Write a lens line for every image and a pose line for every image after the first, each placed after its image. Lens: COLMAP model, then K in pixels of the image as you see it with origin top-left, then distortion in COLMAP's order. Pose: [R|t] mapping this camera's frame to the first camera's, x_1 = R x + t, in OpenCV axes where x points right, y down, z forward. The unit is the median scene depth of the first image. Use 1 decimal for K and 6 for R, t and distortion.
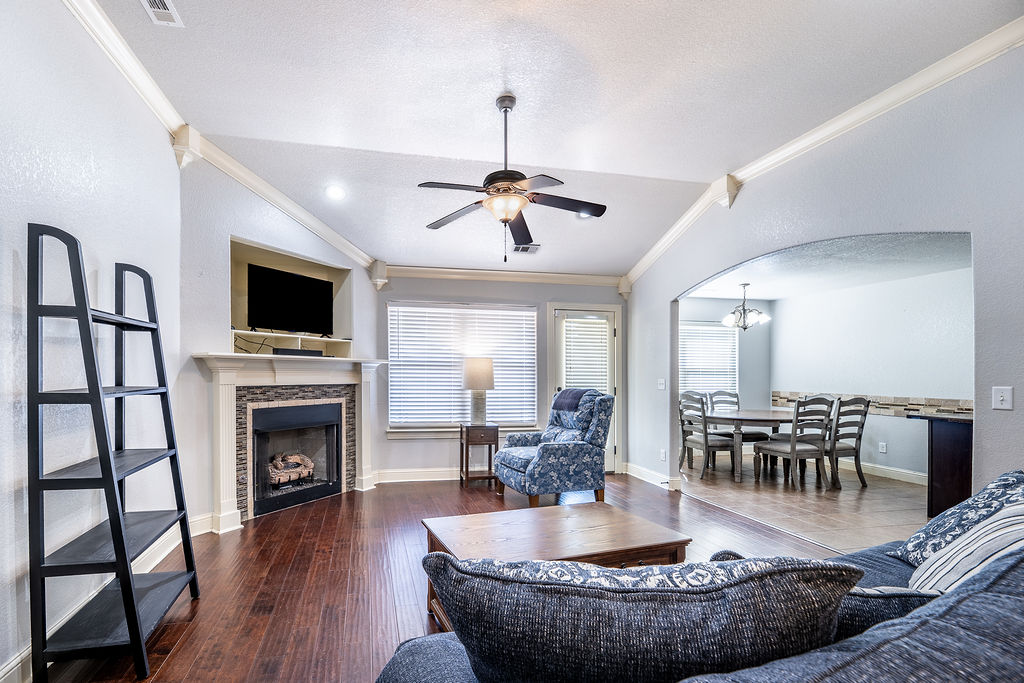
lens RADIAL K [[437.9, 0, 444.1], [0, 437.9, 371.8], [0, 0, 1]] dist [0.001566, -0.000007]
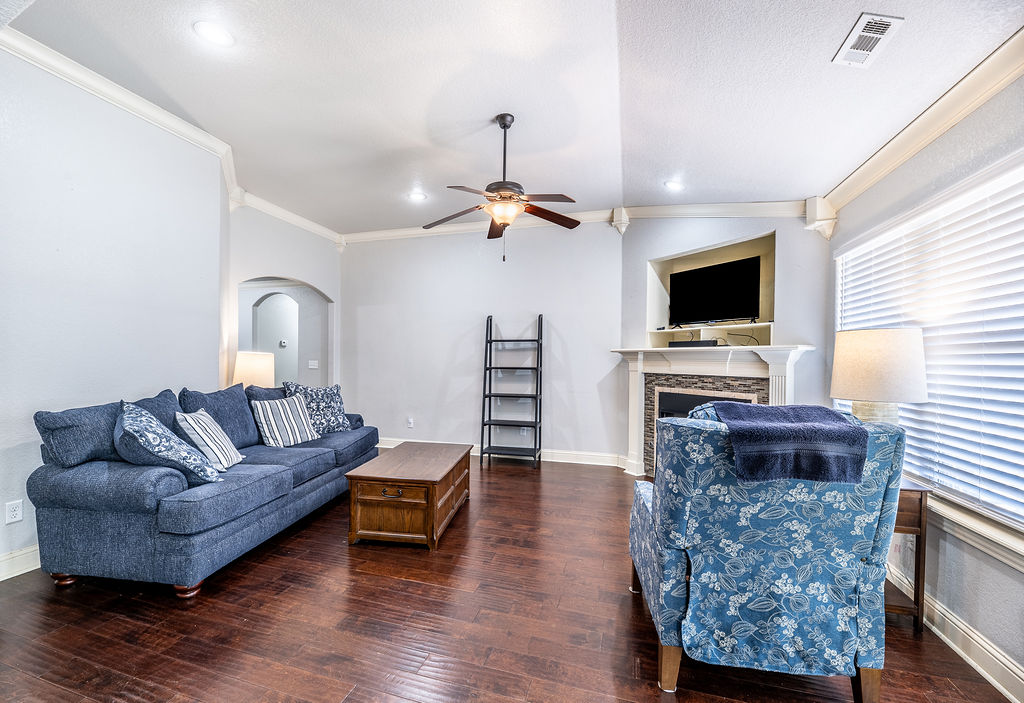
lens RADIAL K [[432.3, 0, 495.4], [0, 432.3, 366.3], [0, 0, 1]] dist [-0.000770, -0.004117]
pose [[-0.465276, 0.000150, -0.885166, 0.715602], [-0.013292, 0.999886, 0.007156, 0.007803], [0.885066, 0.015095, -0.465221, 0.945301]]
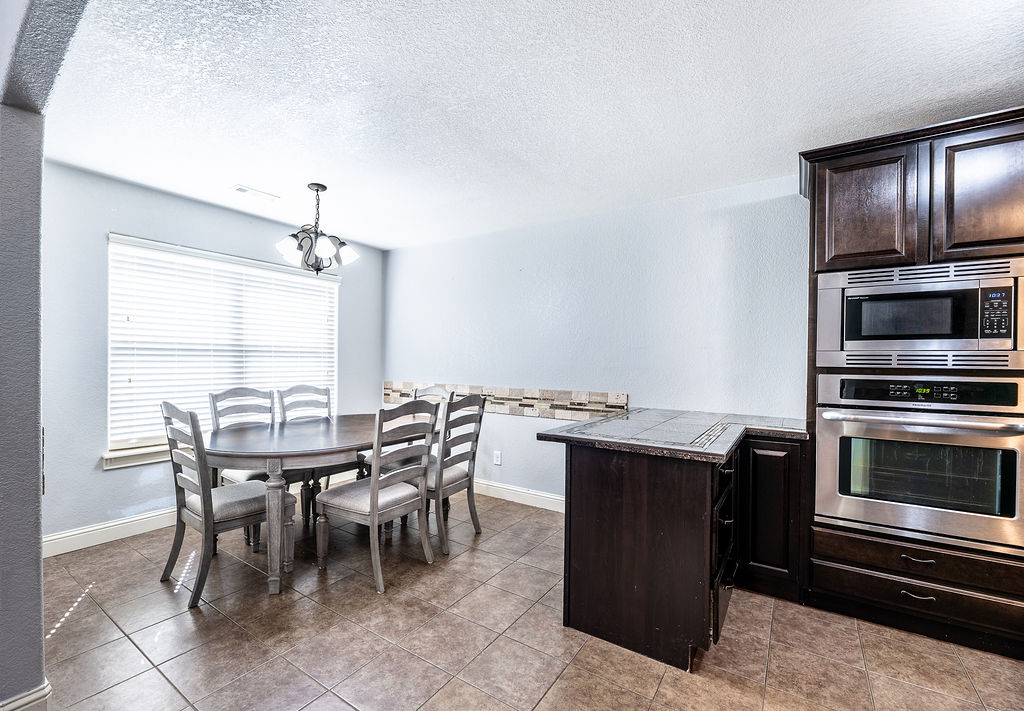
lens RADIAL K [[451.2, 0, 488.2], [0, 451.2, 364.7], [0, 0, 1]] dist [0.000971, -0.004399]
pose [[0.713020, -0.008022, 0.701098, 0.569394], [-0.006263, 0.999822, 0.017809, 0.006540], [-0.701116, -0.017089, 0.712842, 0.587304]]
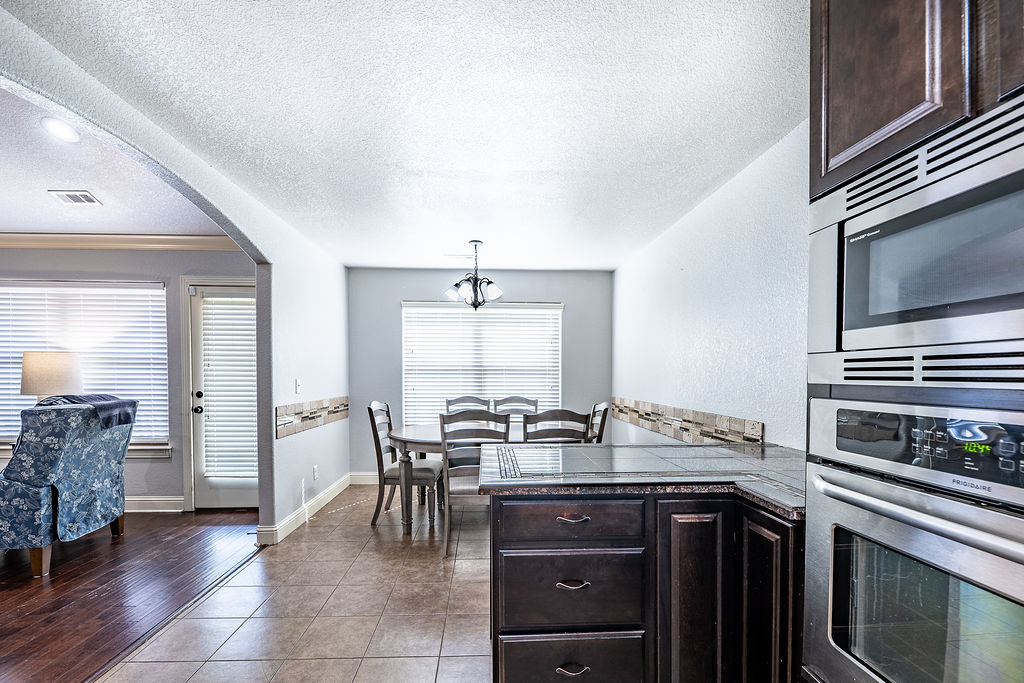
lens RADIAL K [[432.6, 0, 499.5], [0, 432.6, 385.8], [0, 0, 1]] dist [-0.001312, -0.000322]
pose [[0.989733, -0.000004, -0.142926, 1.027865], [0.003905, 0.999627, 0.027013, 0.009122], [0.142872, -0.027294, 0.989365, 0.419569]]
